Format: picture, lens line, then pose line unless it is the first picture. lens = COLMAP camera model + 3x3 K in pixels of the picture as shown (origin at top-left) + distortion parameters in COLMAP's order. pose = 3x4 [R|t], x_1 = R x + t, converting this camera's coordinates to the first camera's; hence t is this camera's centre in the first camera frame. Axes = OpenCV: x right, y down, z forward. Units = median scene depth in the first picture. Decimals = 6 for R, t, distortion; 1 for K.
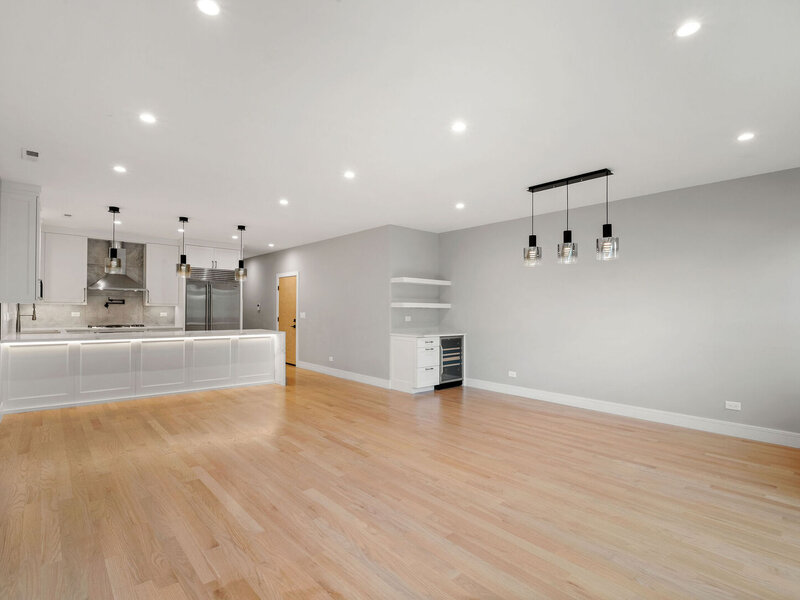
lens RADIAL K [[402.4, 0, 393.7], [0, 402.4, 307.3], [0, 0, 1]] dist [-0.003900, -0.004475]
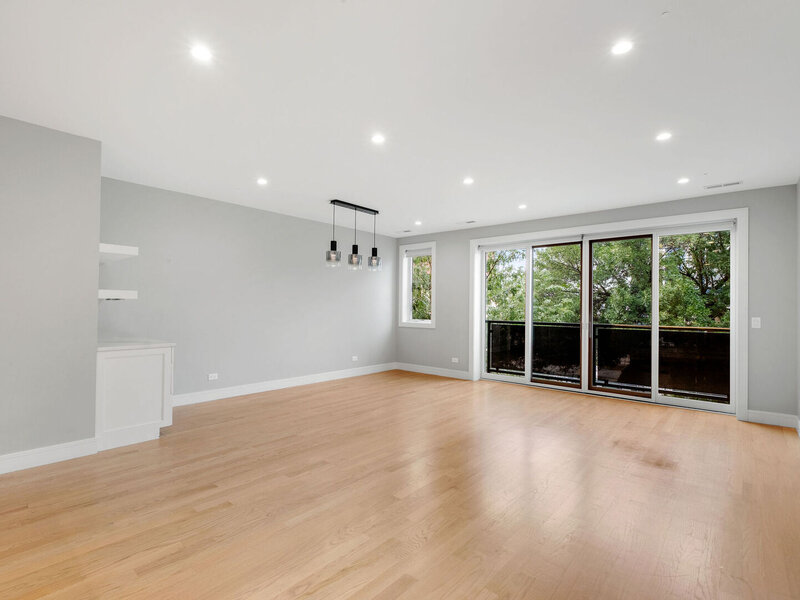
lens RADIAL K [[402.4, 0, 395.3], [0, 402.4, 295.4], [0, 0, 1]] dist [-0.003900, -0.004475]
pose [[-0.137322, 0.011615, 0.990458, -0.855983], [-0.019827, 0.999699, -0.014472, -0.006902], [-0.990328, -0.021625, -0.137051, 0.997174]]
